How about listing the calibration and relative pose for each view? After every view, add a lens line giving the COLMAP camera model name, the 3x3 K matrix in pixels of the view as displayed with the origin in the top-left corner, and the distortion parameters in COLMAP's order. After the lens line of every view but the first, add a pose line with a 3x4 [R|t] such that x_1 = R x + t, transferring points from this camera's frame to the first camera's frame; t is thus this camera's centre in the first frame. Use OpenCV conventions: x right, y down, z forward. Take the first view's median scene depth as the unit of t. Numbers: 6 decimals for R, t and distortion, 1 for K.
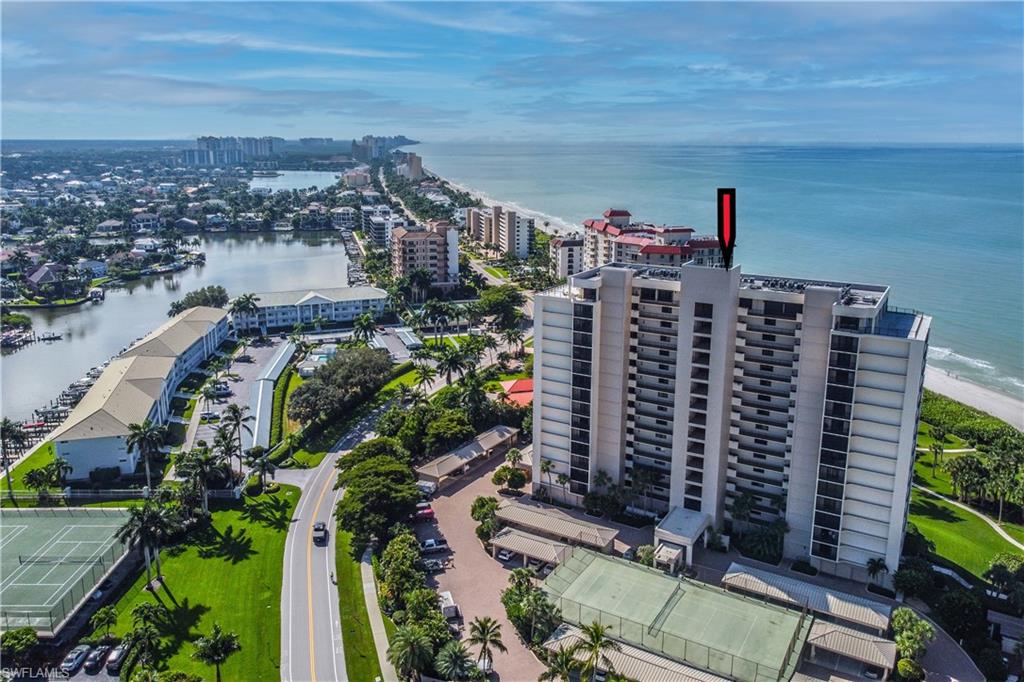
lens RADIAL K [[774.5, 0, 509.0], [0, 774.5, 319.4], [0, 0, 1]] dist [0.003577, 0.001144]
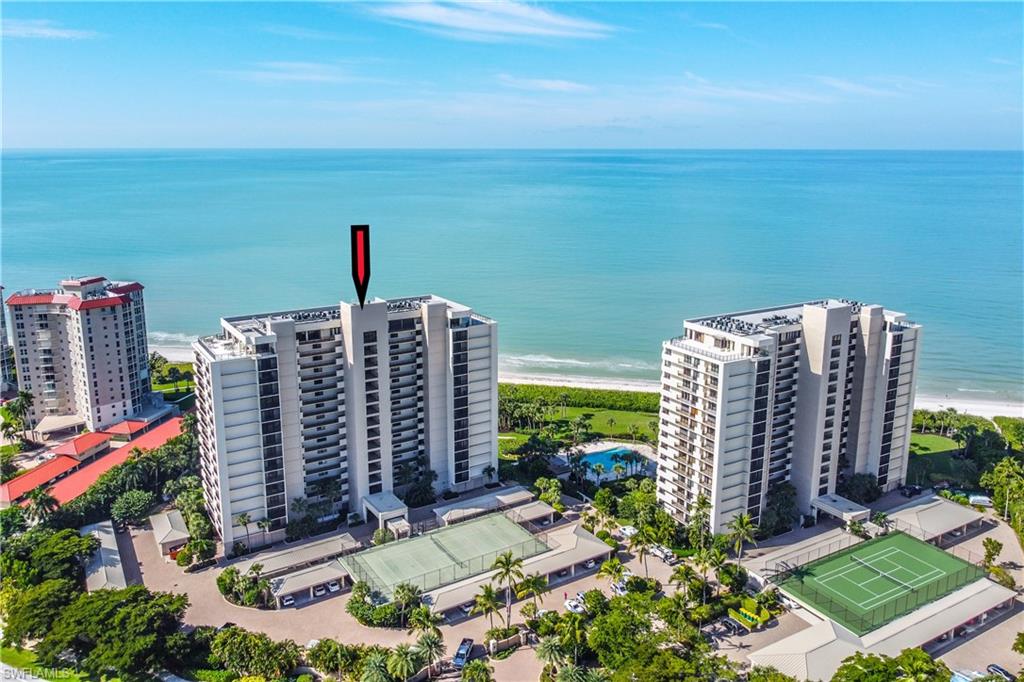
lens RADIAL K [[774.5, 0, 509.0], [0, 774.5, 319.4], [0, 0, 1]] dist [0.003577, 0.001144]
pose [[0.441093, -0.196812, 0.875615, -0.707585], [0.202157, 0.972372, 0.116723, -0.132555], [-0.874397, 0.125527, 0.468693, 0.174887]]
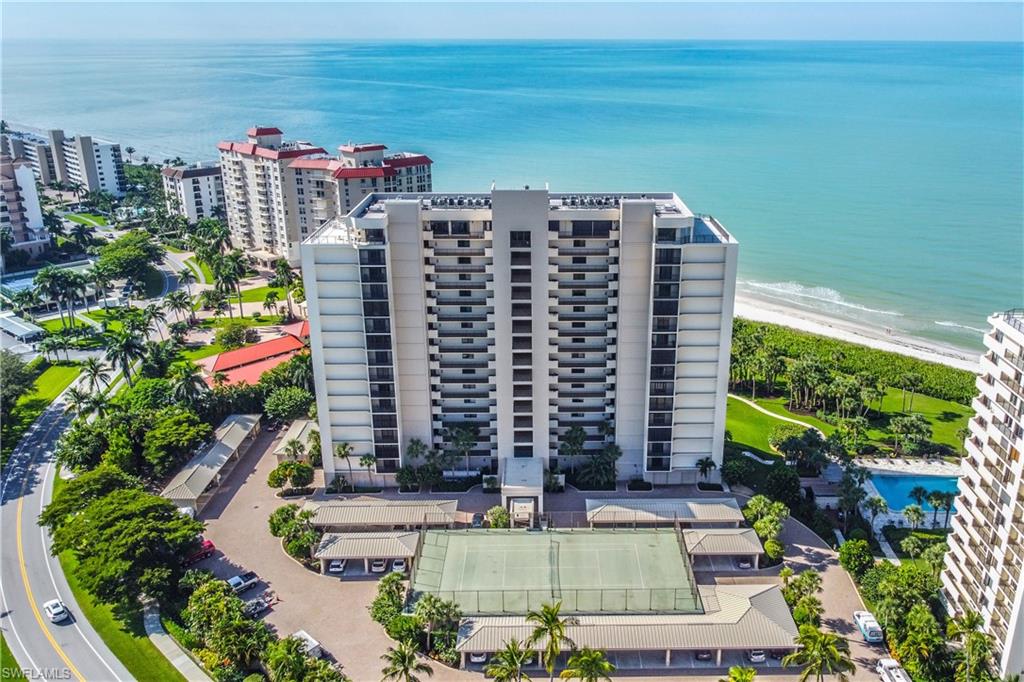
lens RADIAL K [[855.4, 0, 564.1], [0, 855.4, 362.8], [0, 0, 1]] dist [0.003448, -0.005449]
pose [[0.842821, -0.190711, 0.503272, -0.210097], [0.120040, 0.978168, 0.169639, -0.030818], [-0.524637, -0.082563, 0.847313, 0.118140]]
